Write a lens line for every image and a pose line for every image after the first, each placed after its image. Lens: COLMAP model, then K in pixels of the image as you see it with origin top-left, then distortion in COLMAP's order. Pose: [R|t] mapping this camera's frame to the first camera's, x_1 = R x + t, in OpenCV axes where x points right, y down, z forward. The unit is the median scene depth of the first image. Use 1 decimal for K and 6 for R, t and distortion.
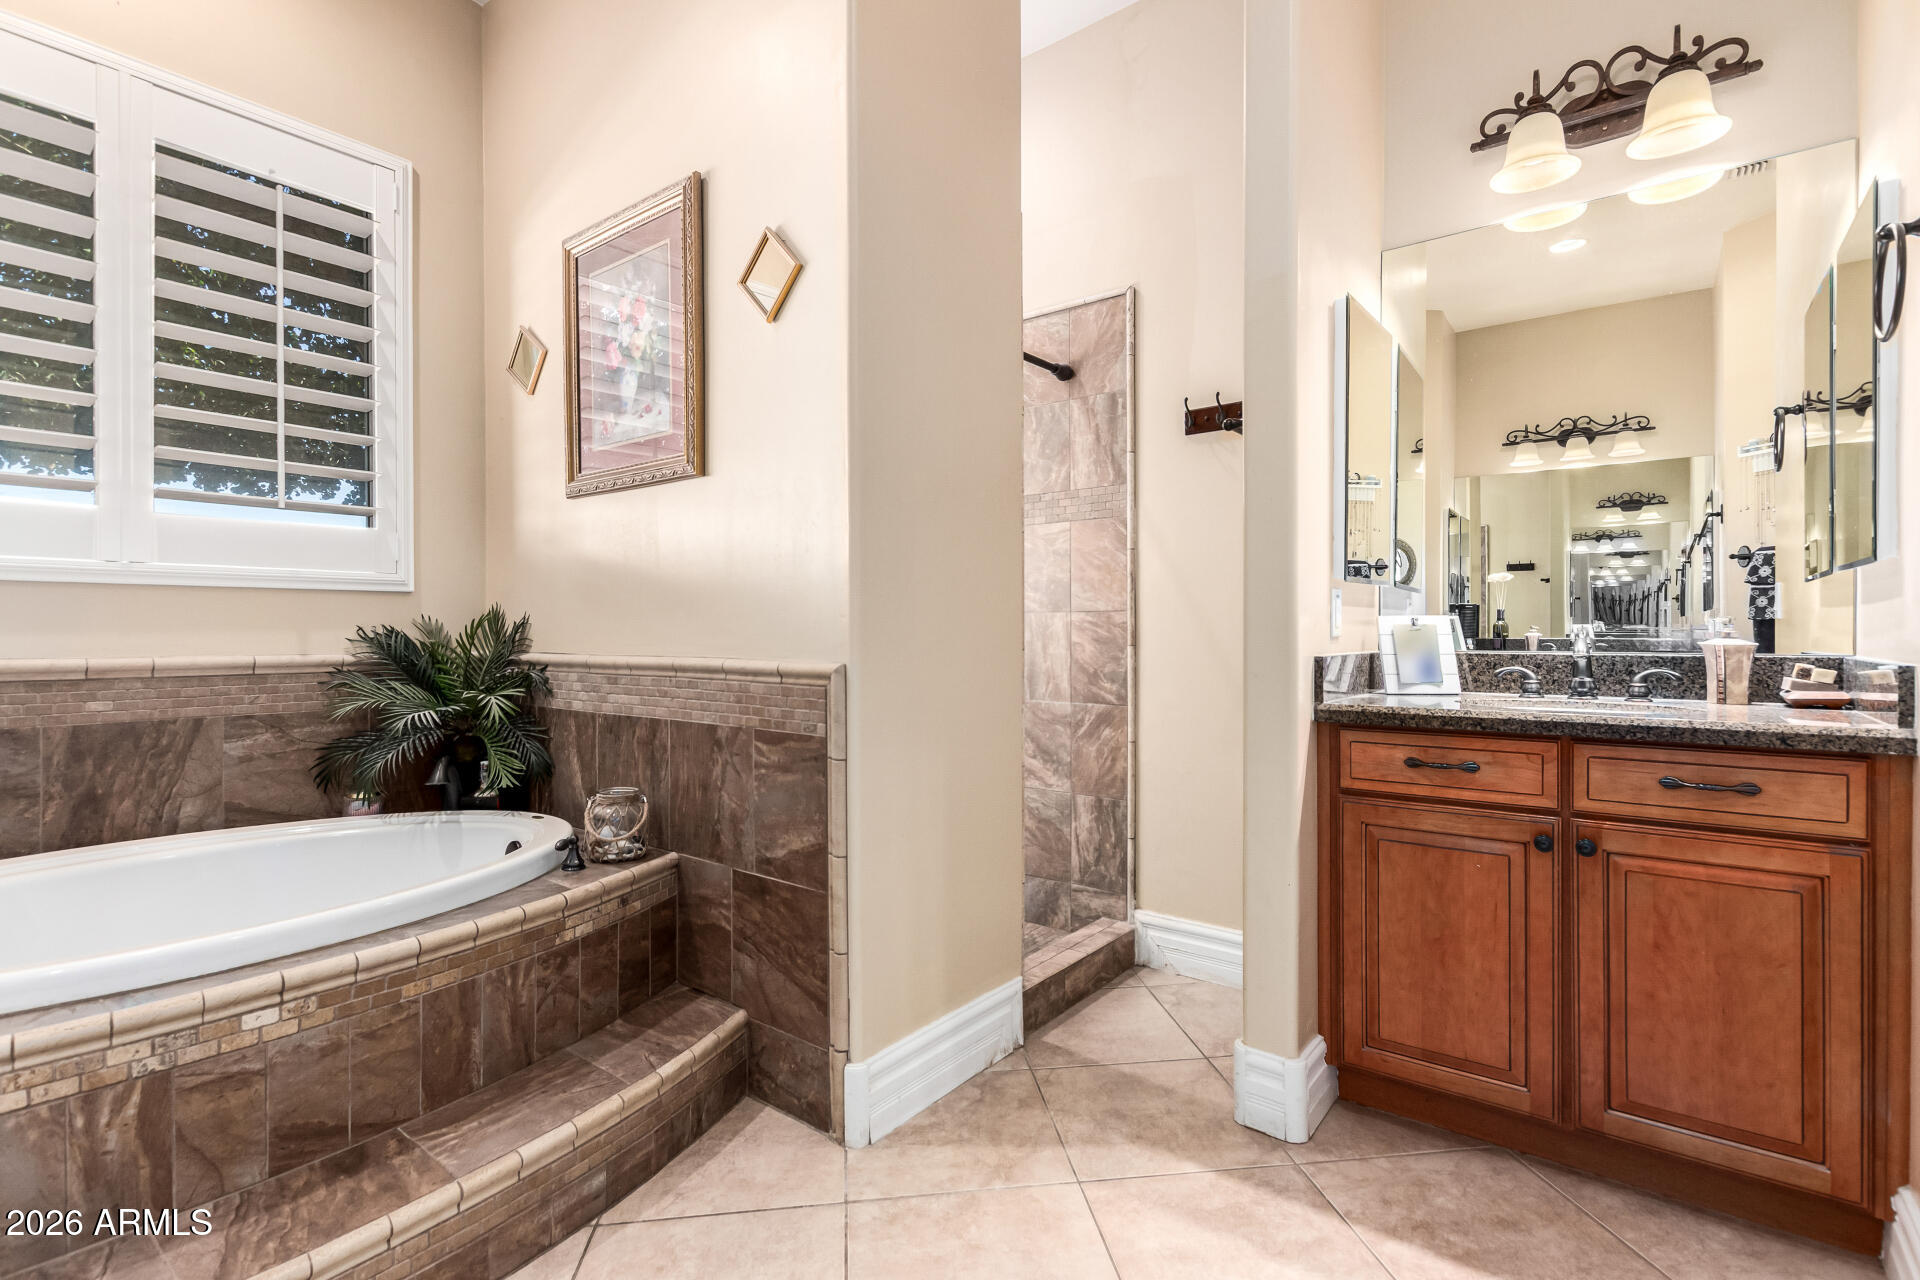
lens RADIAL K [[891.2, 0, 958.8], [0, 891.2, 636.0], [0, 0, 1]] dist [0.000960, -0.002771]
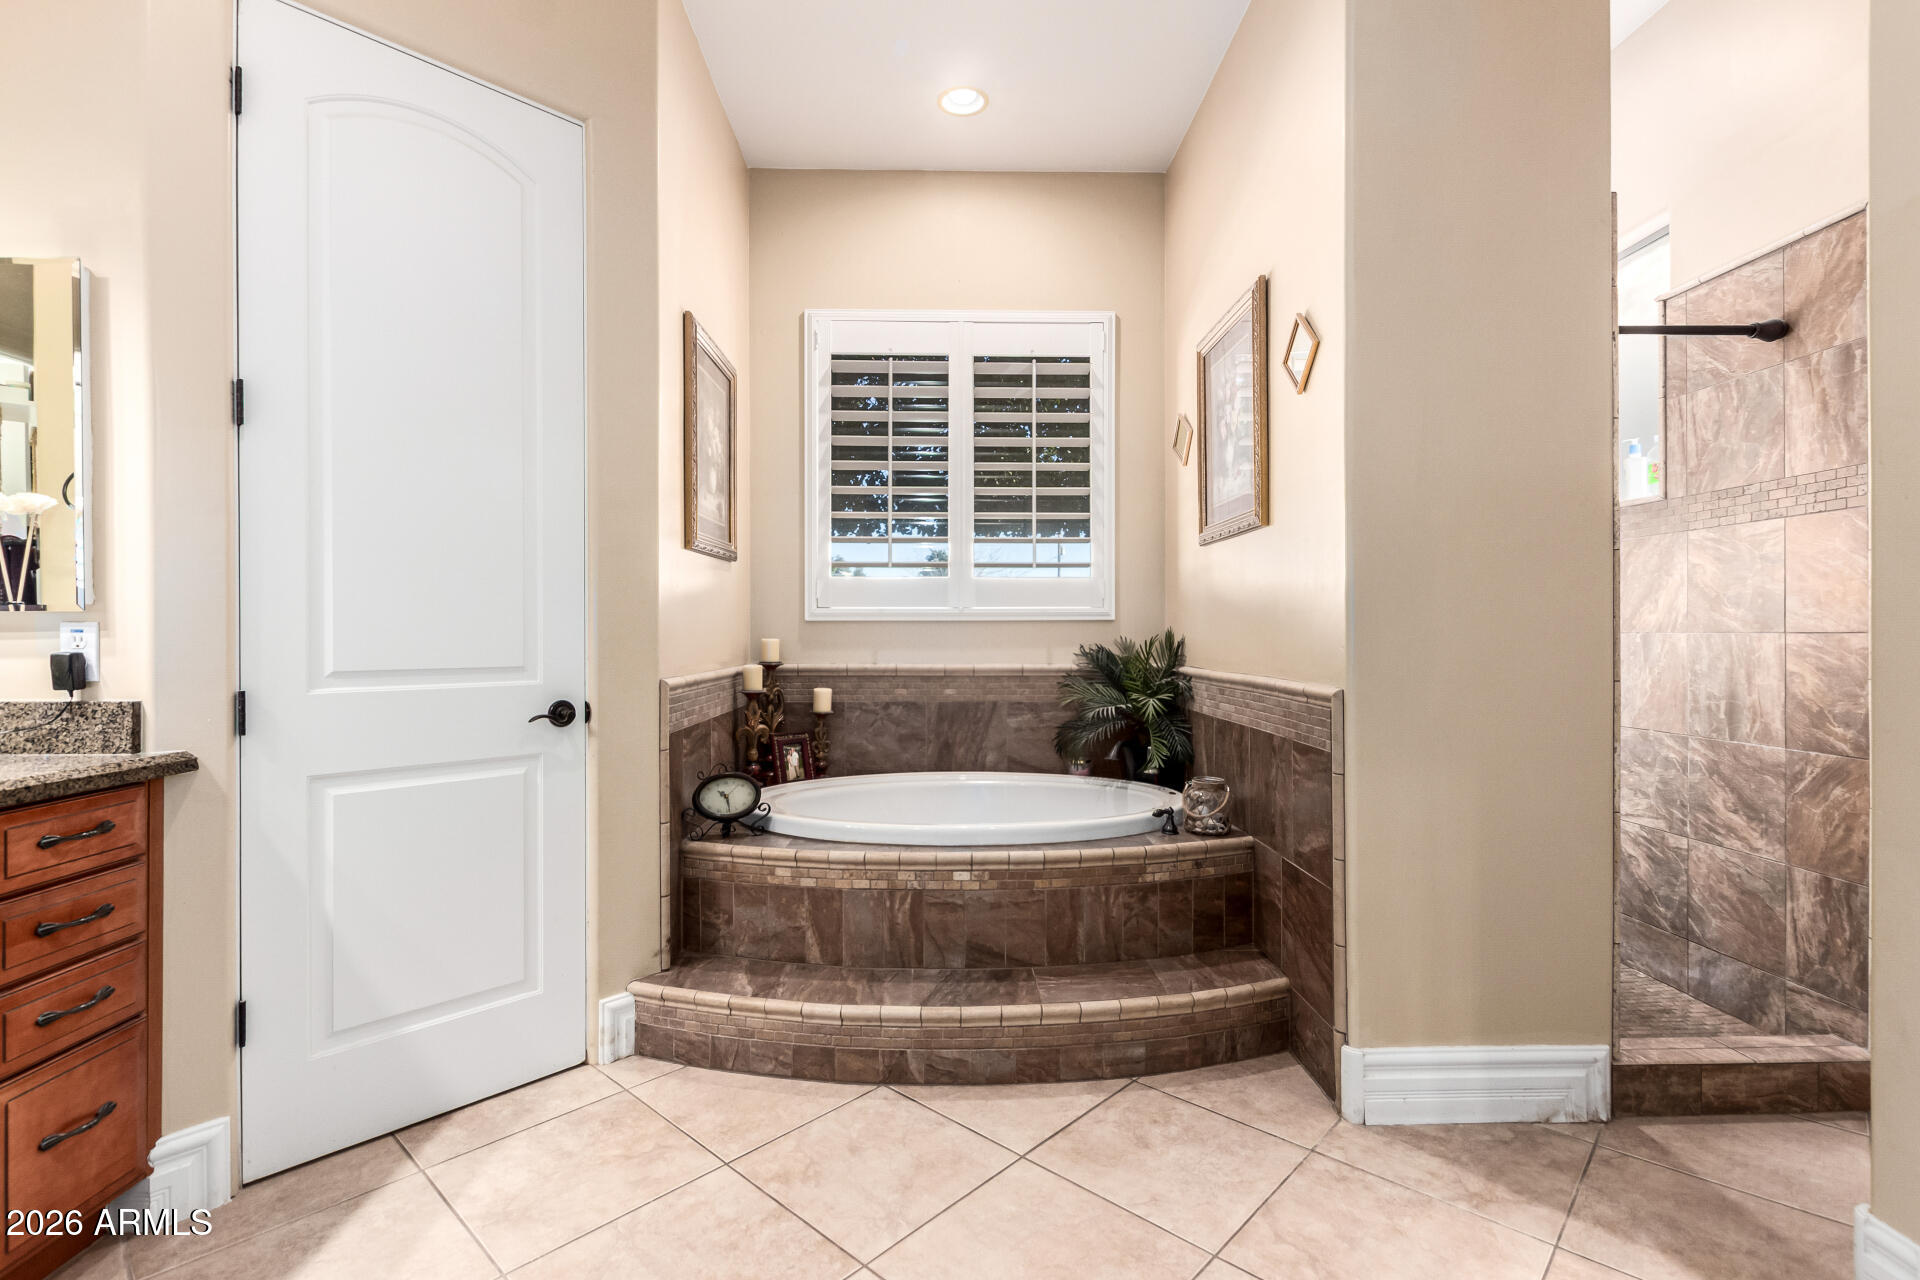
lens RADIAL K [[891.2, 0, 959.4], [0, 891.2, 631.7], [0, 0, 1]] dist [0.000960, -0.002771]
pose [[0.632978, 0.000211, -0.774169, 0.375781], [-0.003667, 0.999990, -0.002726, -0.032049], [0.774161, 0.004564, 0.632973, -0.080334]]
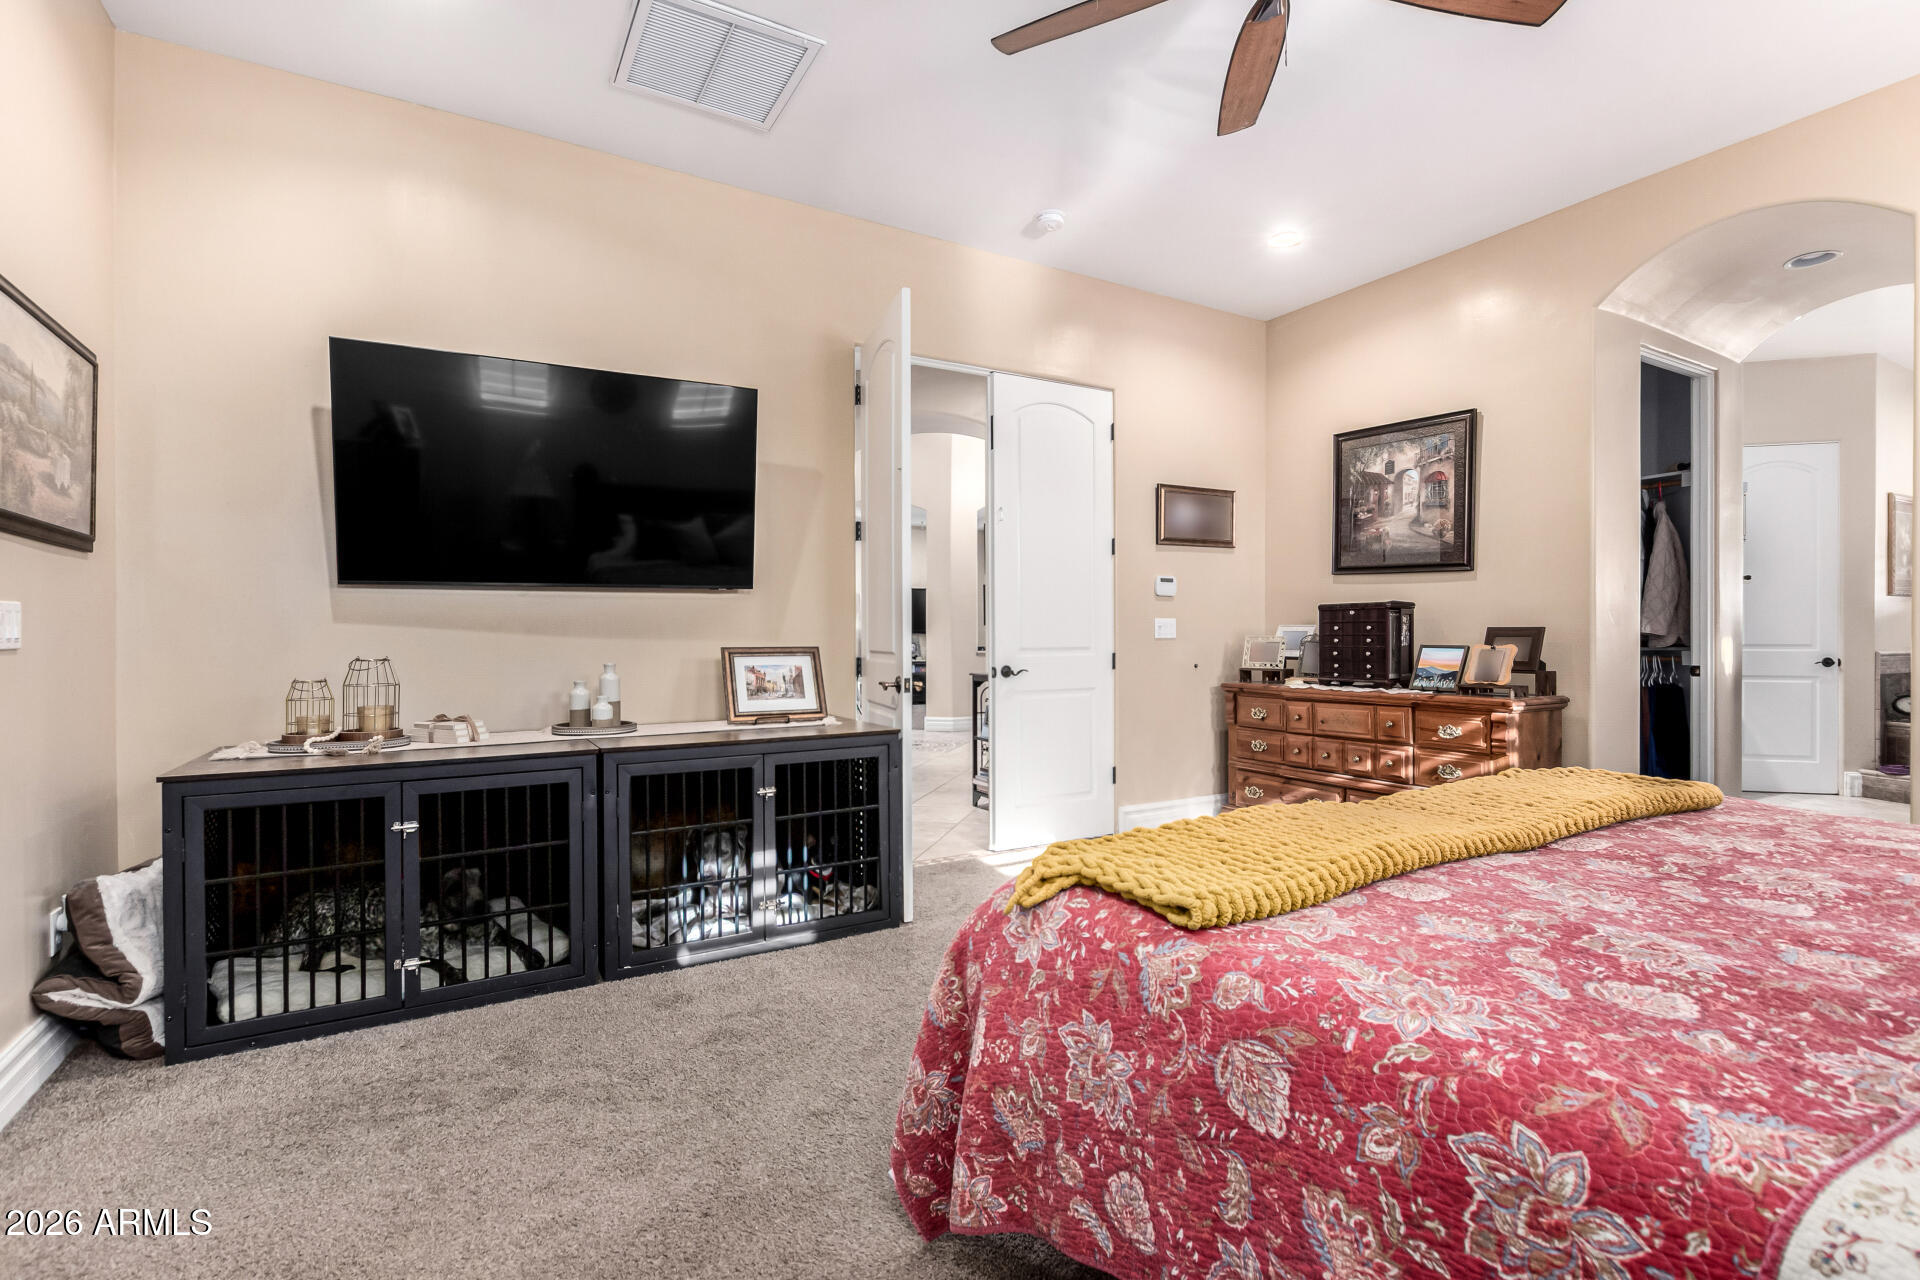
lens RADIAL K [[891.2, 0, 960.4], [0, 891.2, 641.7], [0, 0, 1]] dist [0.000960, -0.002771]
pose [[-0.376904, 0.002423, -0.926249, 2.839373], [-0.007784, 0.999953, 0.005783, 0.001224], [0.926220, 0.009390, -0.376867, -1.225978]]
